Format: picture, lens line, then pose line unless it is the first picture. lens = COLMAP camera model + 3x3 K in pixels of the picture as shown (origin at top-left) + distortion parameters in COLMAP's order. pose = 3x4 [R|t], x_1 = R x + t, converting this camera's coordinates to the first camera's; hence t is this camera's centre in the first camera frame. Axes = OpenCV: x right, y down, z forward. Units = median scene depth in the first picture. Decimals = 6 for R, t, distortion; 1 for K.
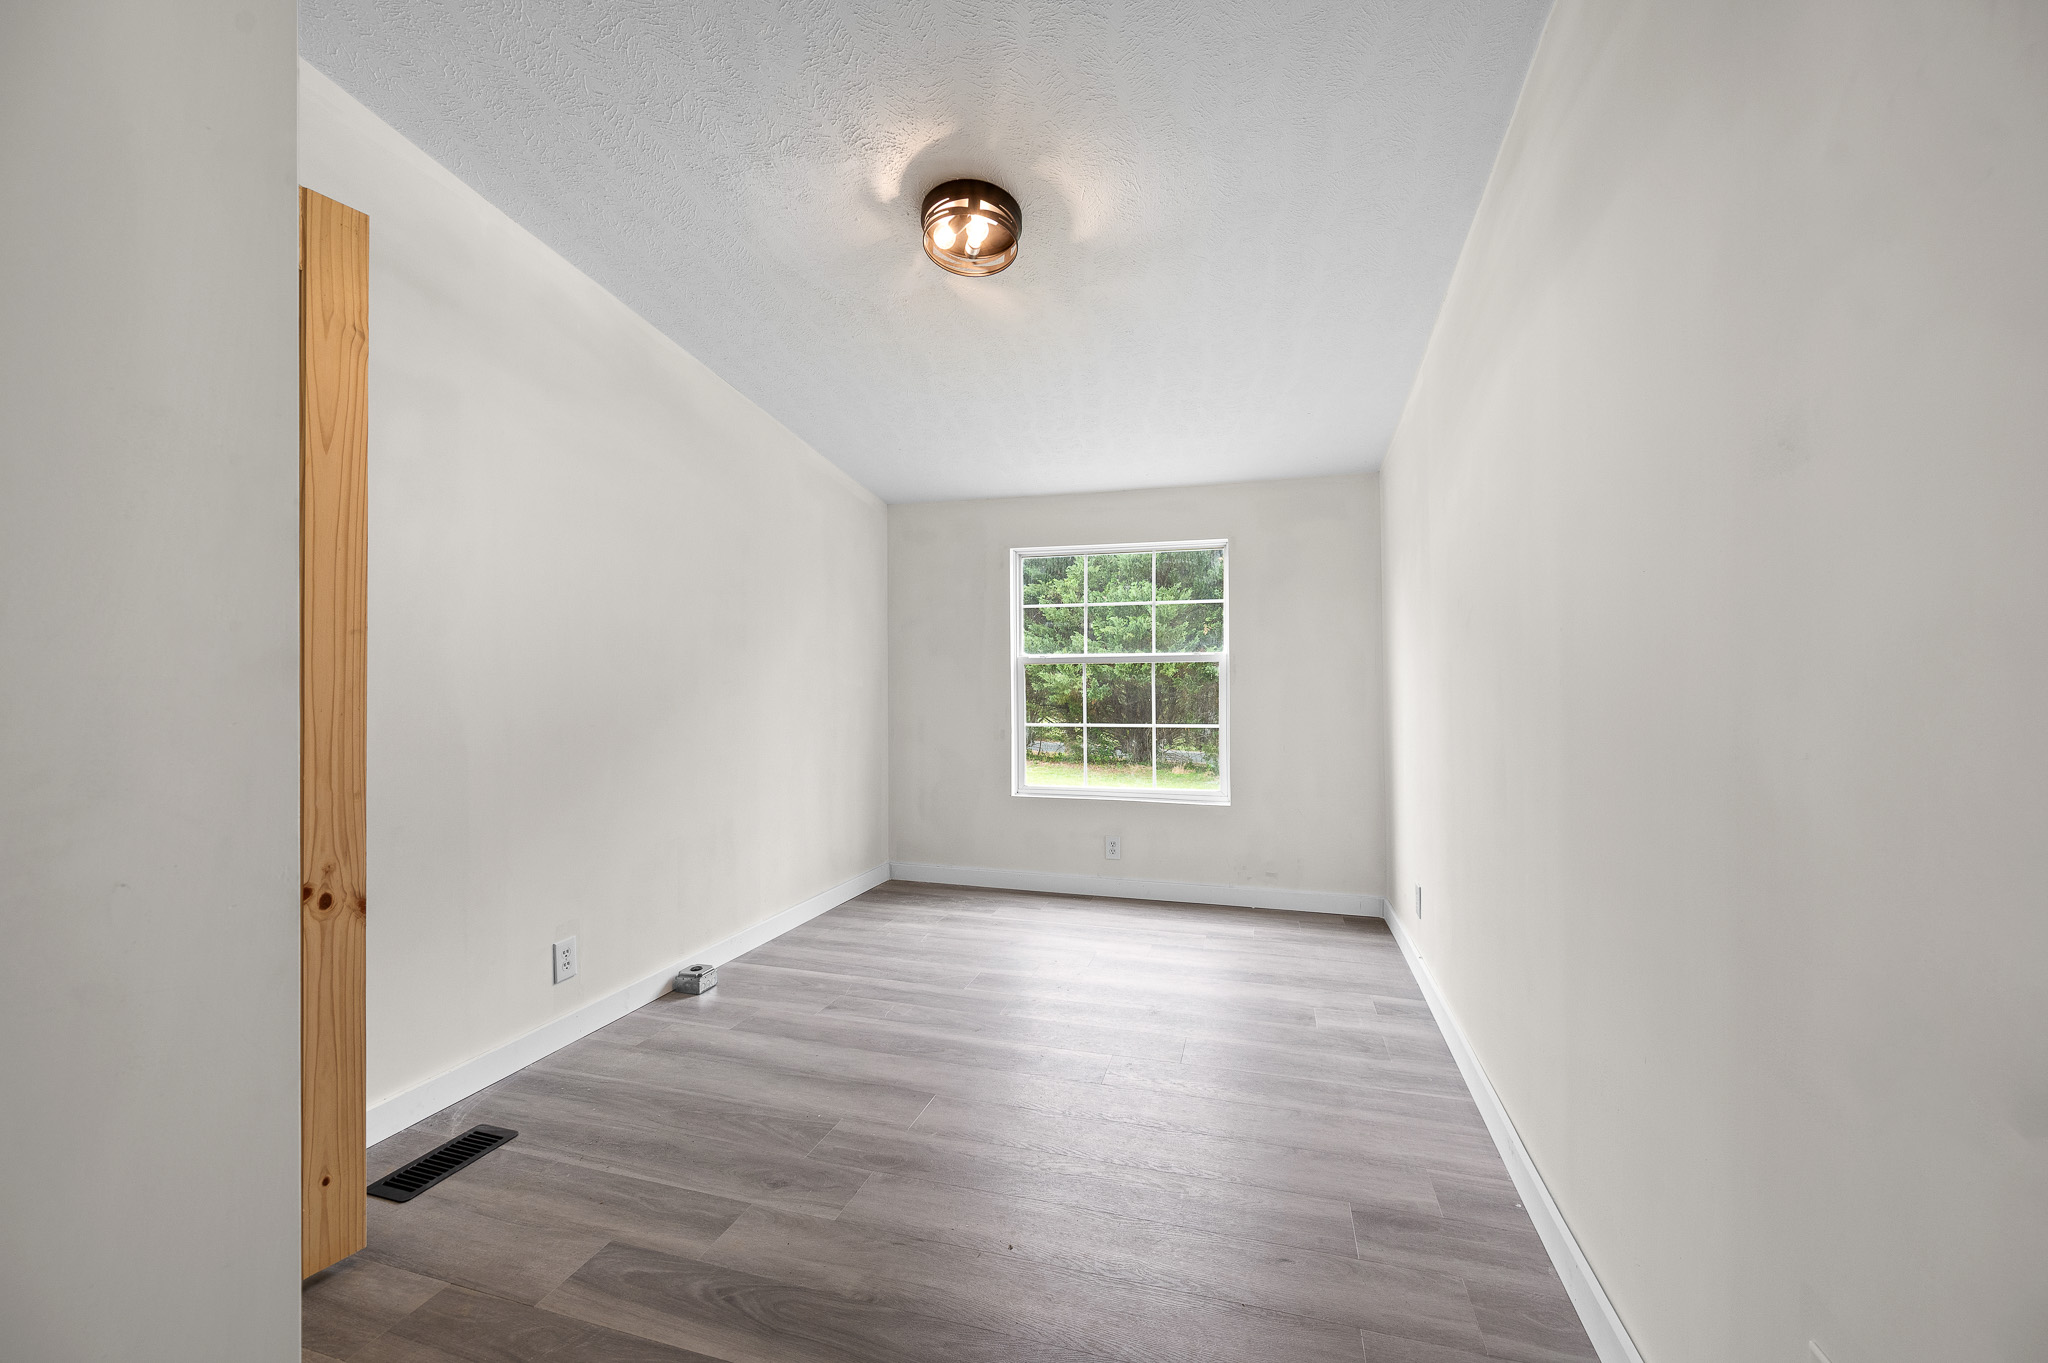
lens RADIAL K [[812.5, 0, 1027.0], [0, 812.5, 682.9], [0, 0, 1]] dist [-0.000784, -0.000012]
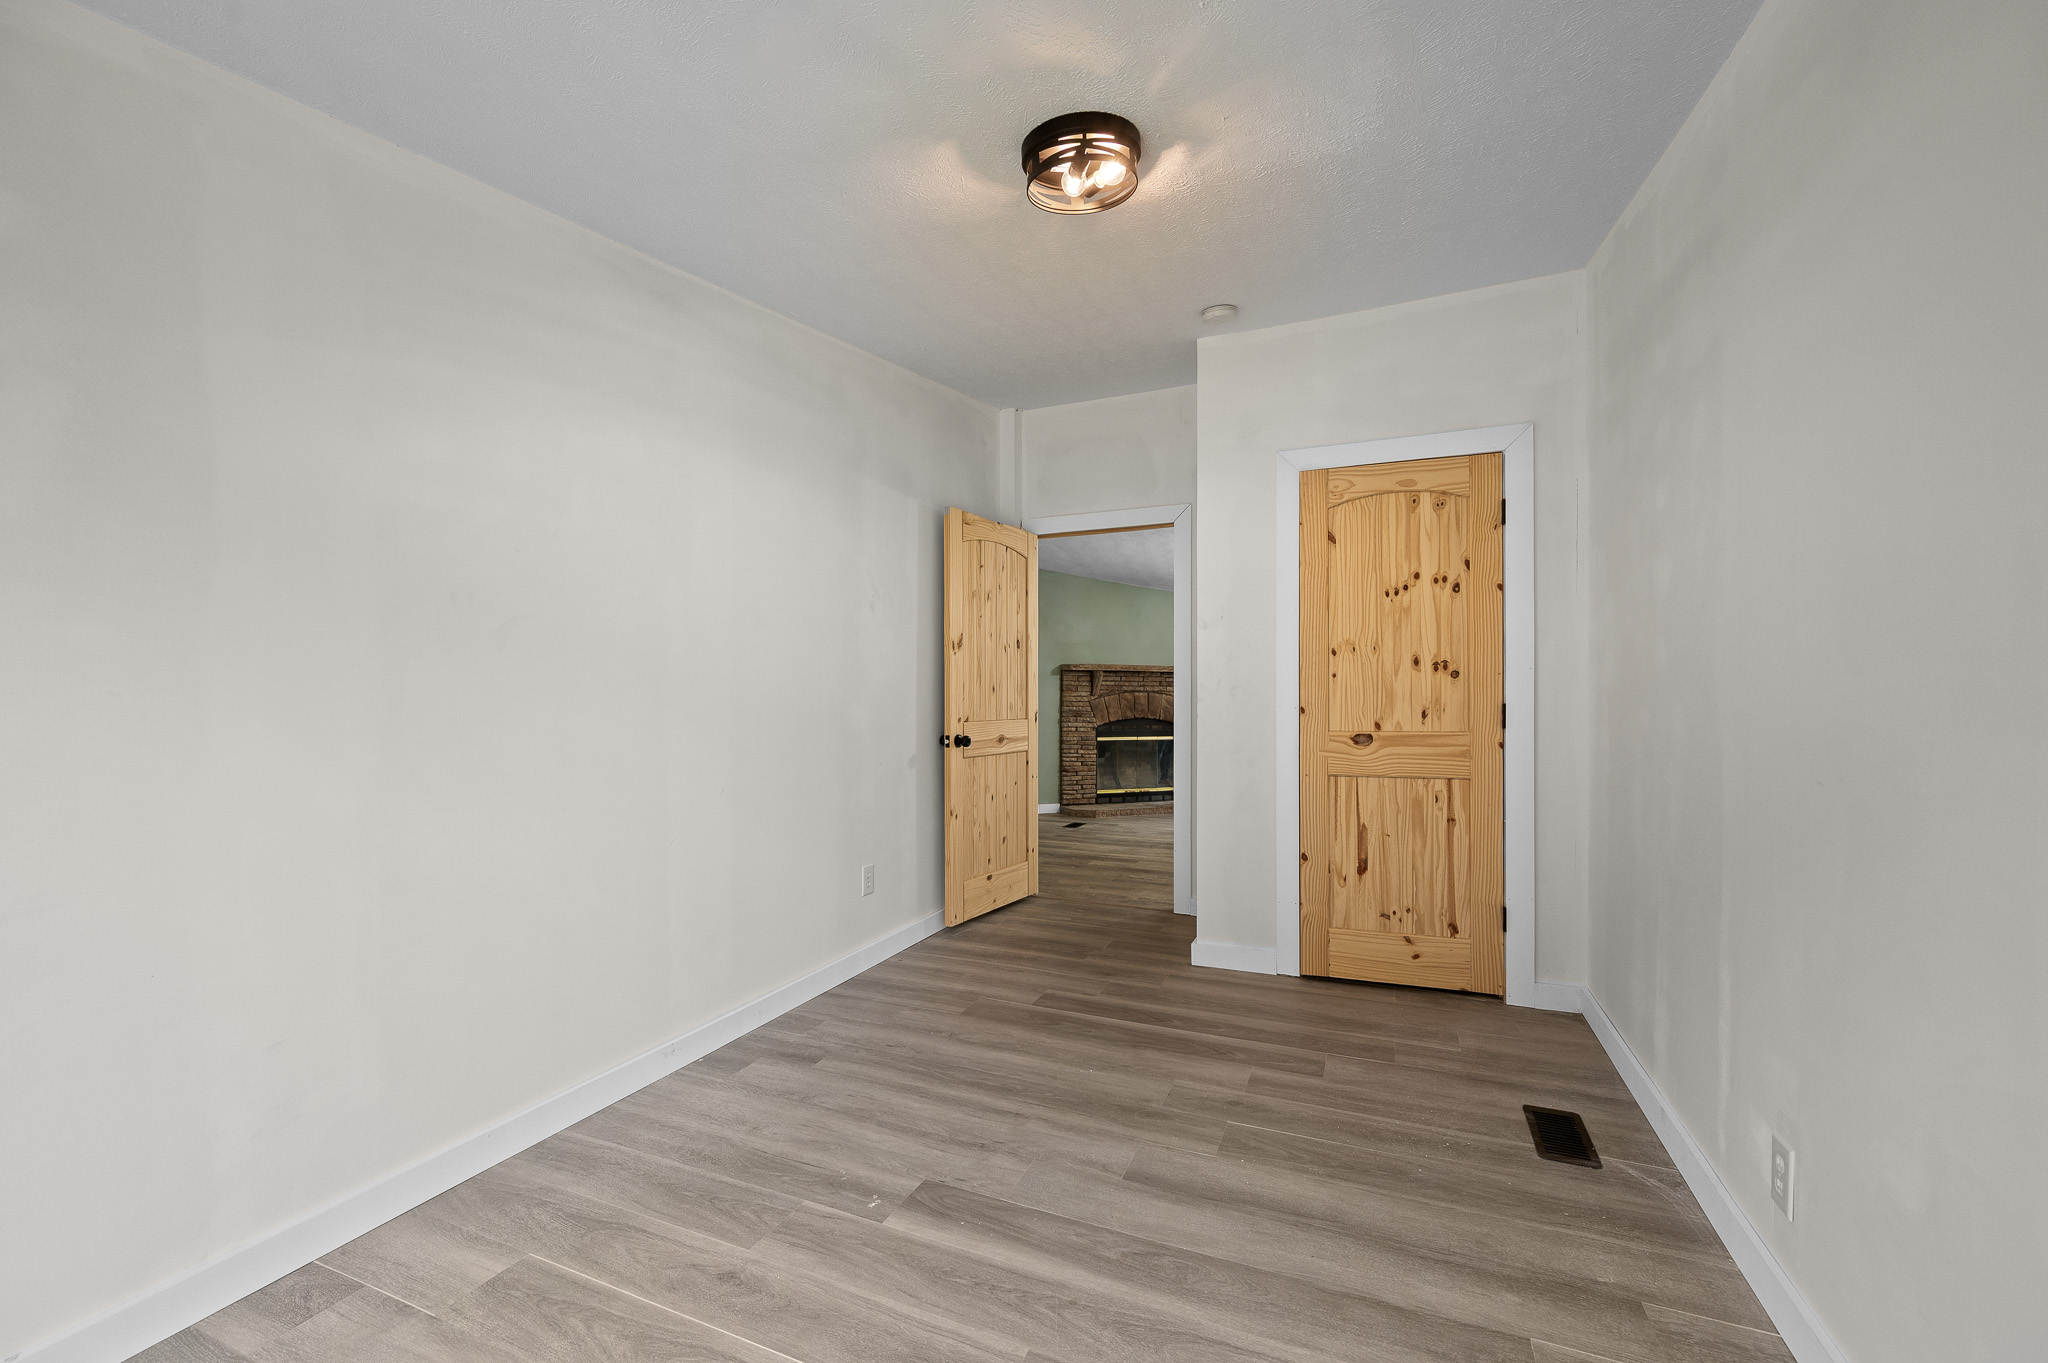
lens RADIAL K [[812.5, 0, 1027.0], [0, 812.5, 682.9], [0, 0, 1]] dist [-0.000784, -0.000012]
pose [[-0.992068, 0.006886, 0.125512, -0.141770], [0.004720, 0.999835, -0.017551, -0.003276], [-0.125612, -0.016820, -0.991937, 2.135472]]
